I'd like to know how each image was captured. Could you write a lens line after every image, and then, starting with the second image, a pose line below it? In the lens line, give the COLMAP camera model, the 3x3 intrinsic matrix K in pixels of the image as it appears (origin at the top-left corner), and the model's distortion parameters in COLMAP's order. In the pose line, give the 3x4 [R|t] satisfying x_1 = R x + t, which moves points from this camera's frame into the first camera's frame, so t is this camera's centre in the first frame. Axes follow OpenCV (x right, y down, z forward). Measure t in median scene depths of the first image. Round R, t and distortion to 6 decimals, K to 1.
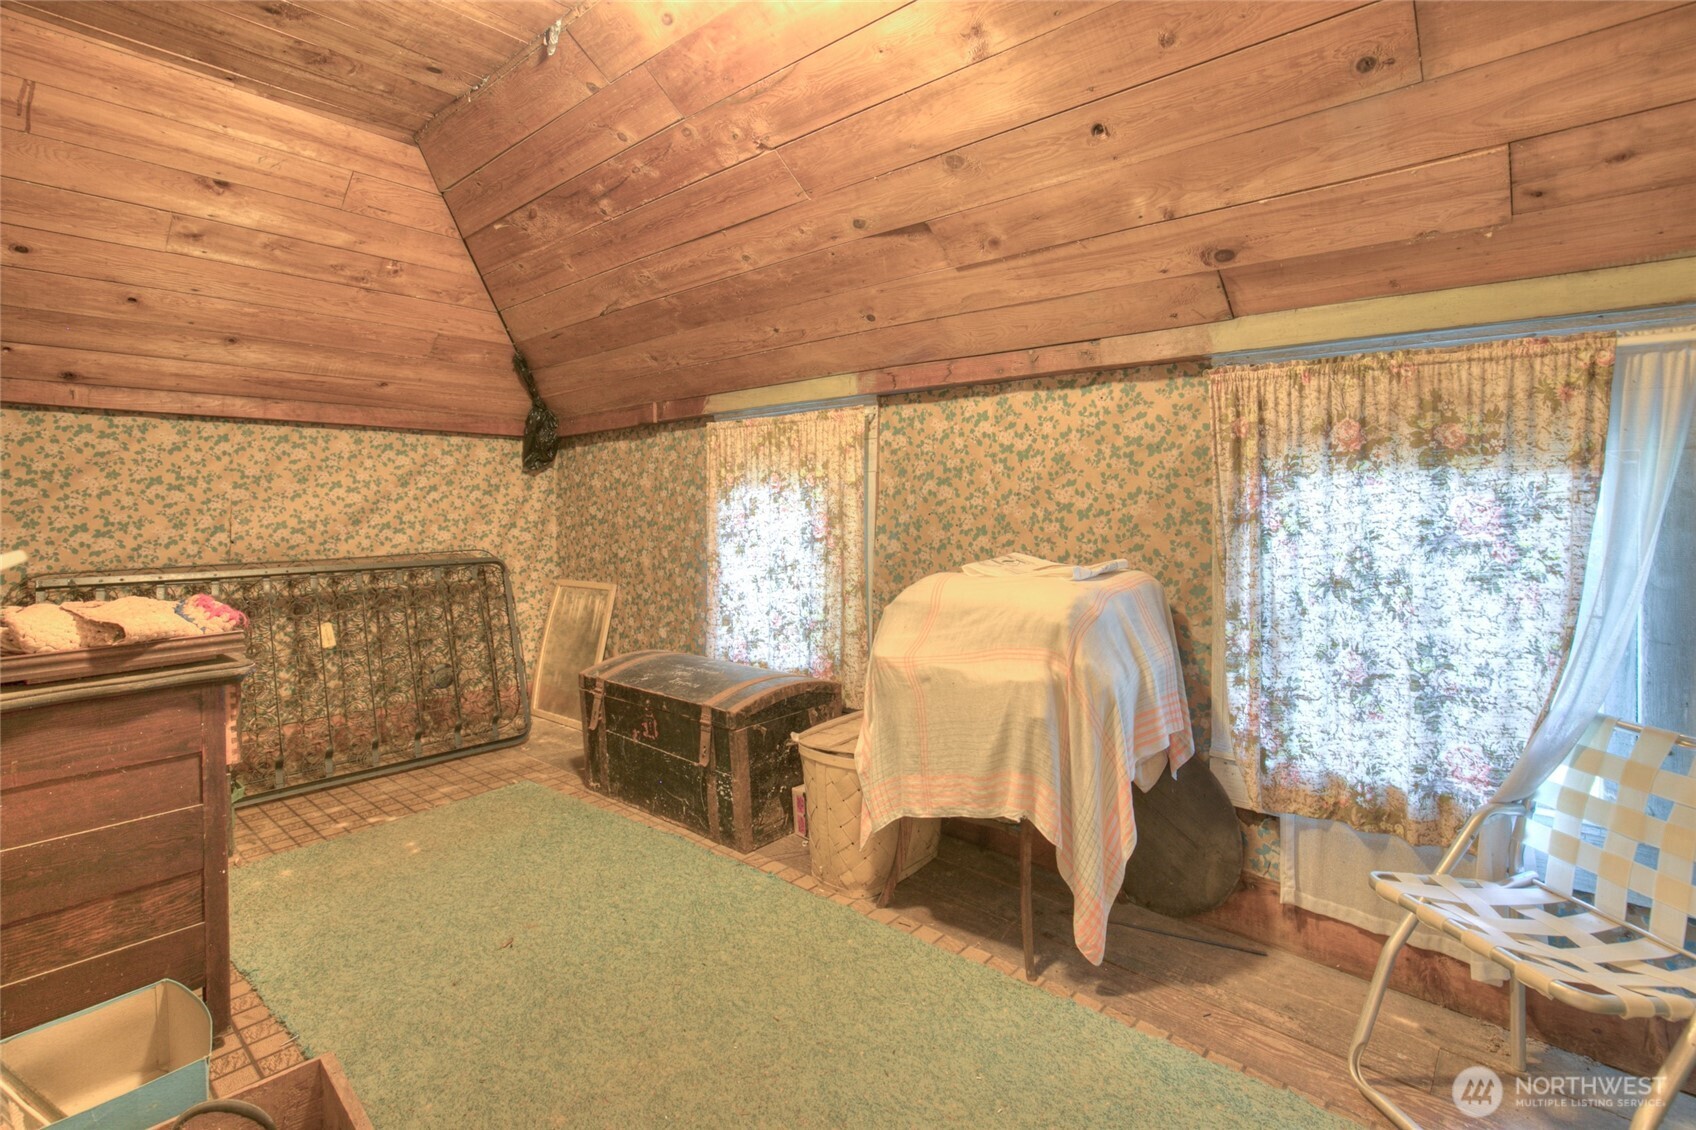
lens RADIAL K [[798.6, 0, 895.2], [0, 798.6, 506.1], [0, 0, 1]] dist [-0.001228, -0.000524]
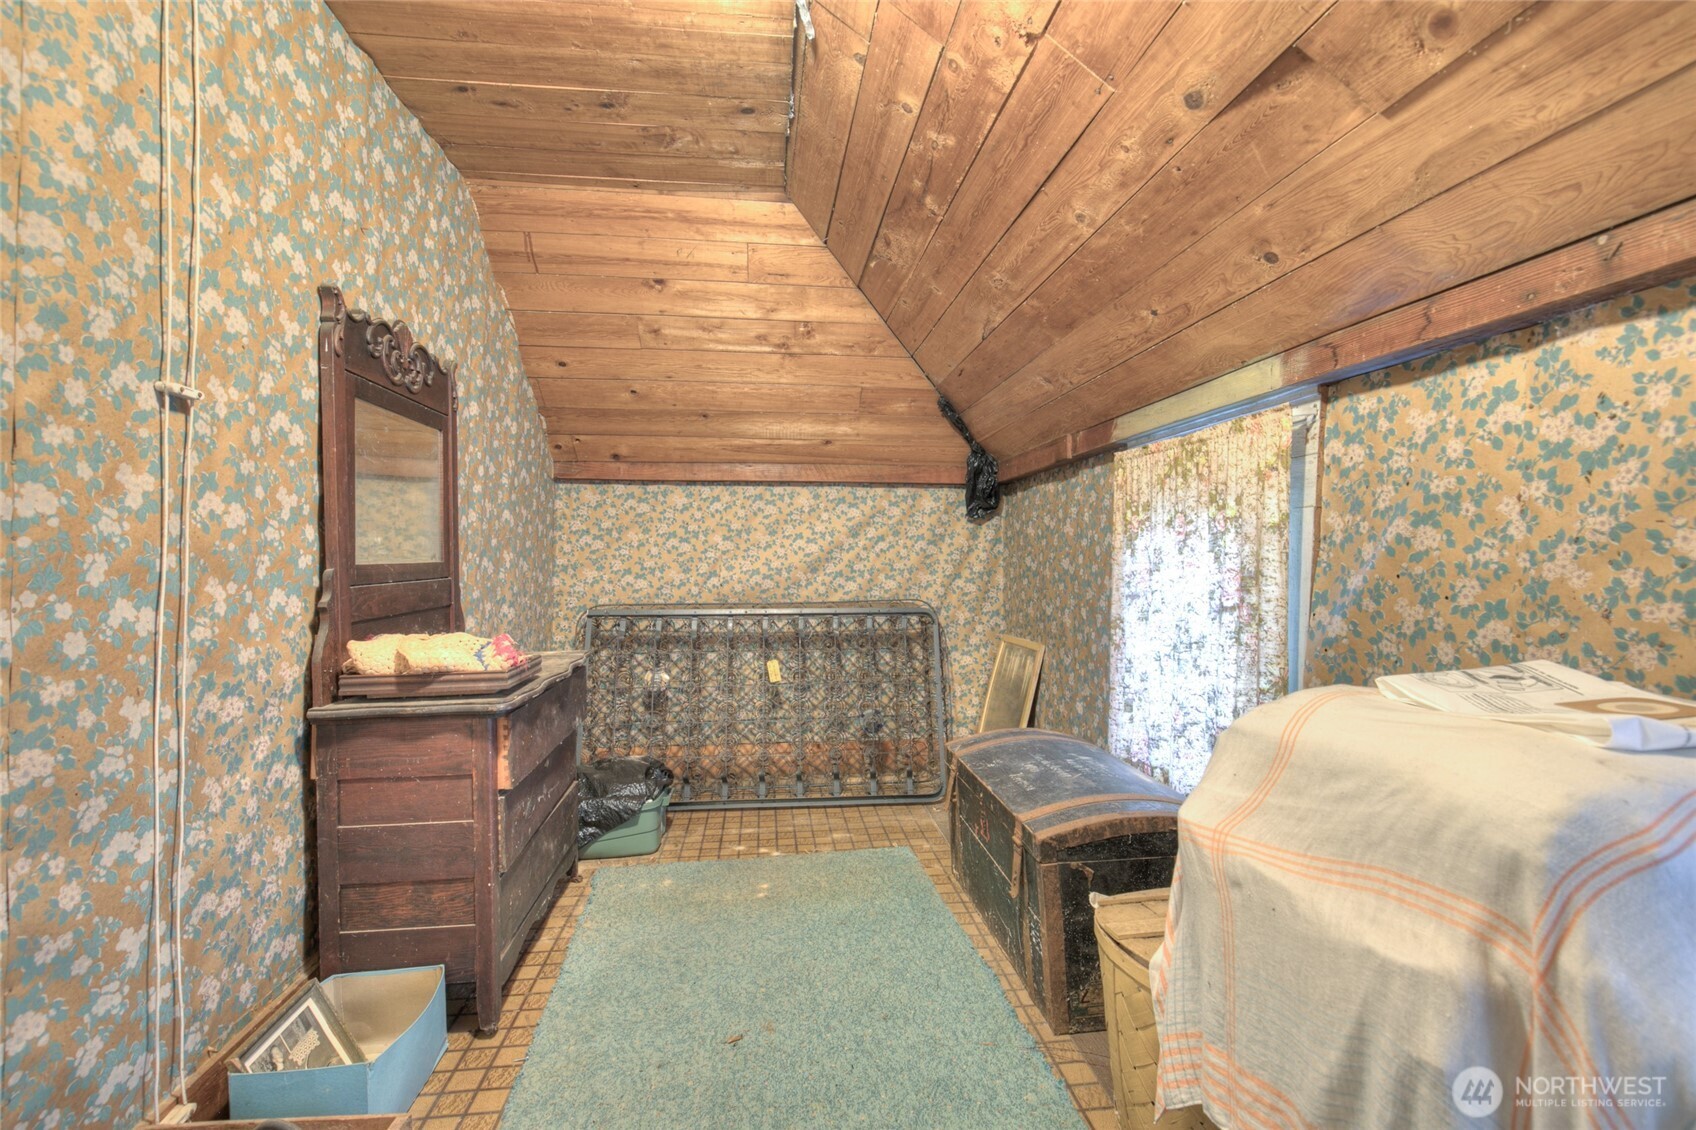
lens RADIAL K [[798.6, 0, 848.7], [0, 798.6, 565.8], [0, 0, 1]] dist [-0.001228, -0.000524]
pose [[0.714733, 0.014577, -0.699246, 0.165315], [-0.004772, 0.999861, 0.015966, -0.004693], [0.699381, -0.008075, 0.714703, 0.313660]]
